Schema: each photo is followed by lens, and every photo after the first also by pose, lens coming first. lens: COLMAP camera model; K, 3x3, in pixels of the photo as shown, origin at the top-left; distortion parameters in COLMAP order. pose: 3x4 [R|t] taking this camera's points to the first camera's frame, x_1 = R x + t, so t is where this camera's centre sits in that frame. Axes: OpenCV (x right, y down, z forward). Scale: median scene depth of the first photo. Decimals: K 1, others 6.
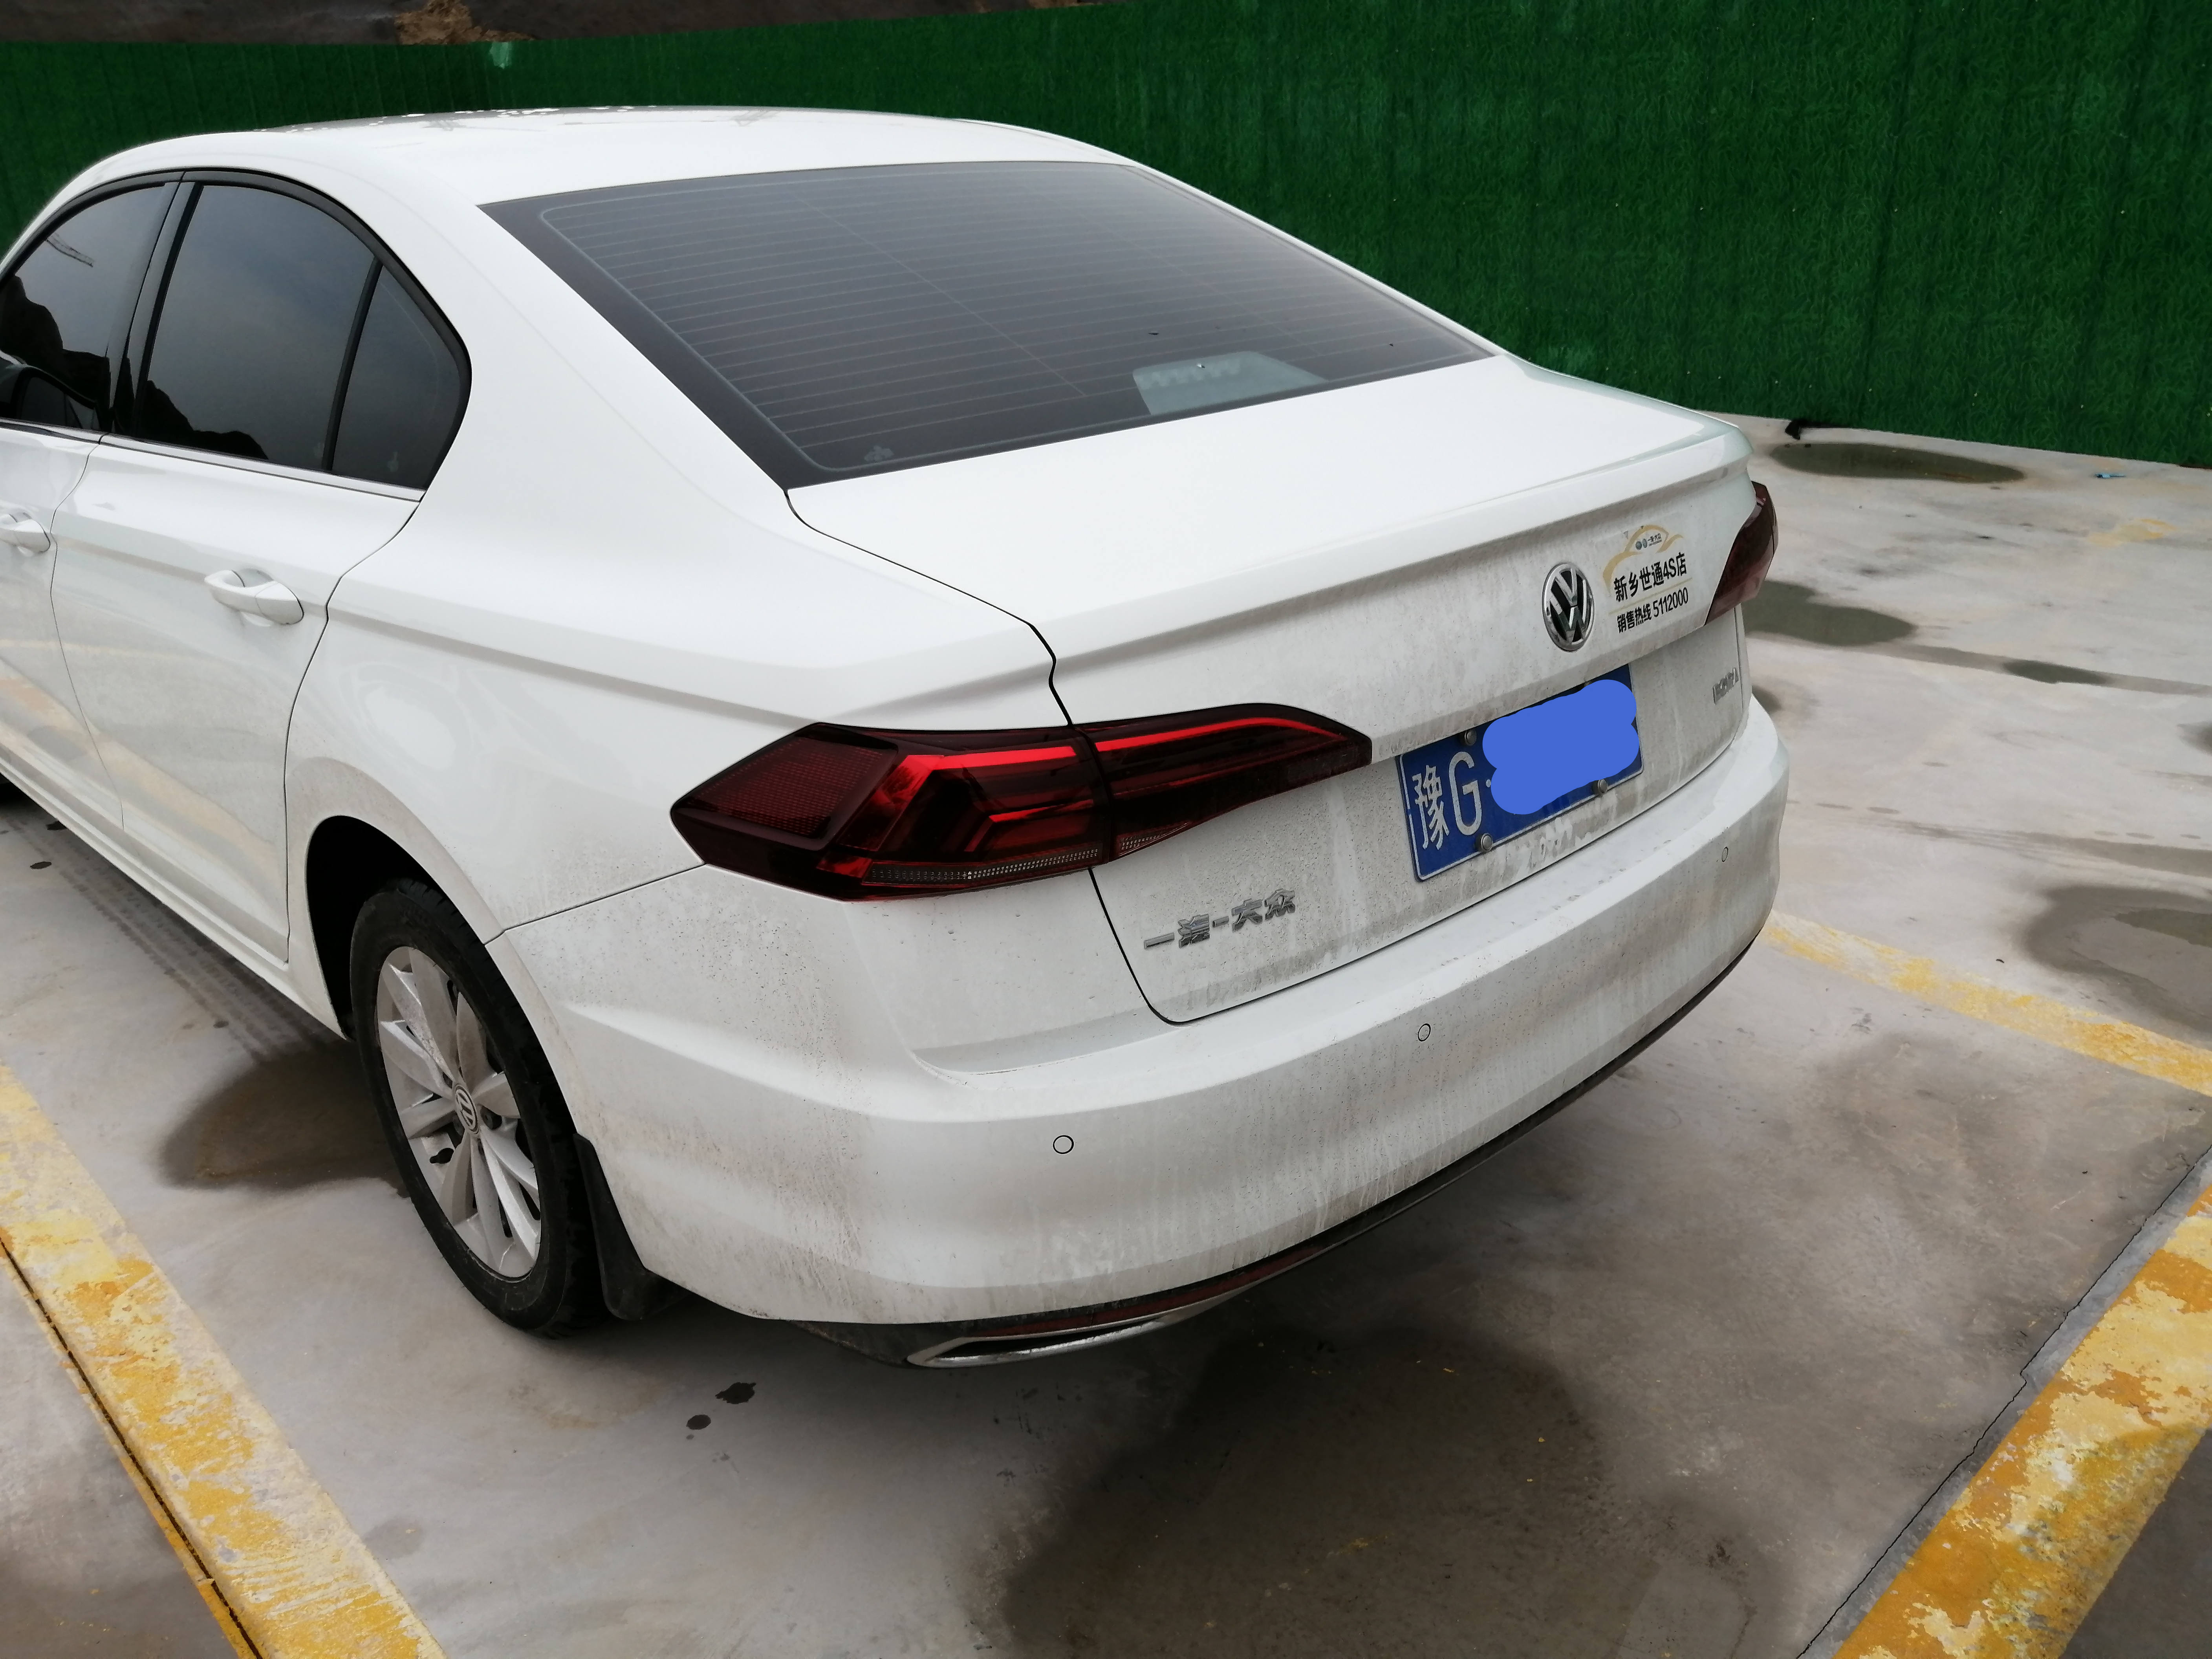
lens RADIAL K [[1782.1, 0, 1129.6], [0, 1782.1, 815.0], [0, 0, 1]] dist [-0.015456, 0.051730]
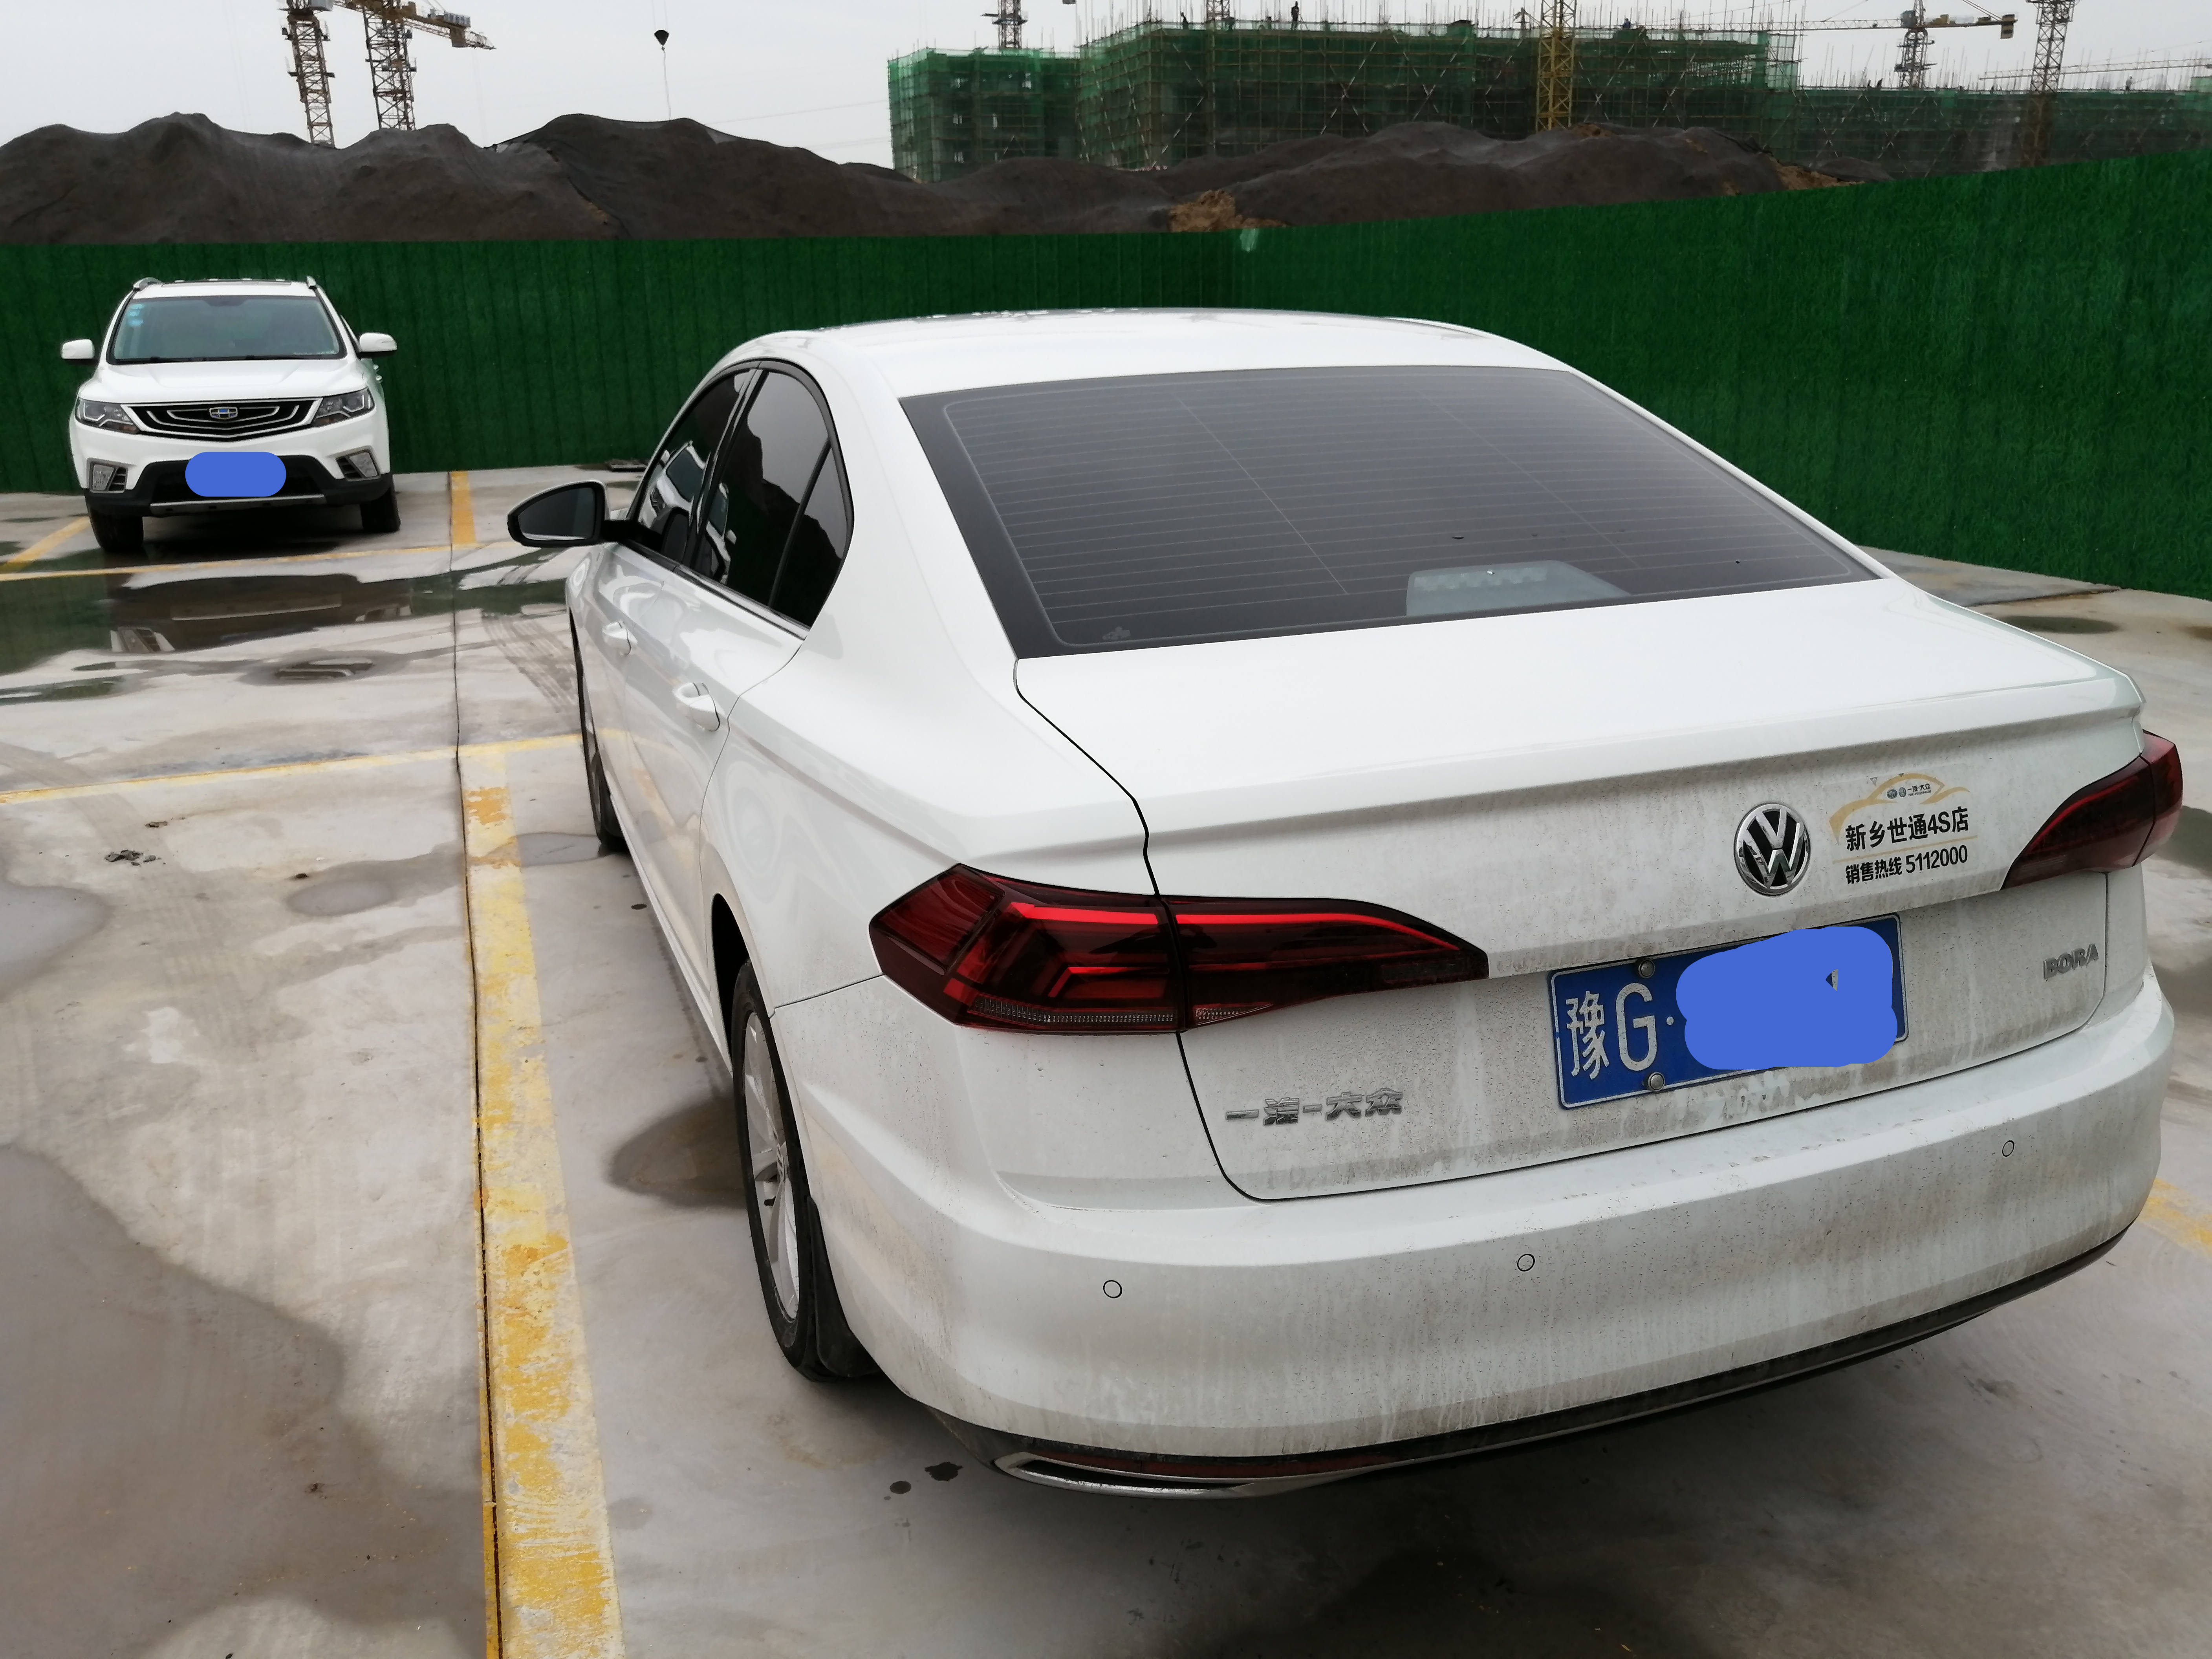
lens RADIAL K [[1782.1, 0, 1113.9], [0, 1782.1, 812.7], [0, 0, 1]] dist [-0.015456, 0.051730]
pose [[0.915421, 0.118317, -0.384716, 0.272567], [-0.151804, 0.986722, -0.057752, -0.026674], [0.372775, 0.111269, 0.921227, -0.004544]]
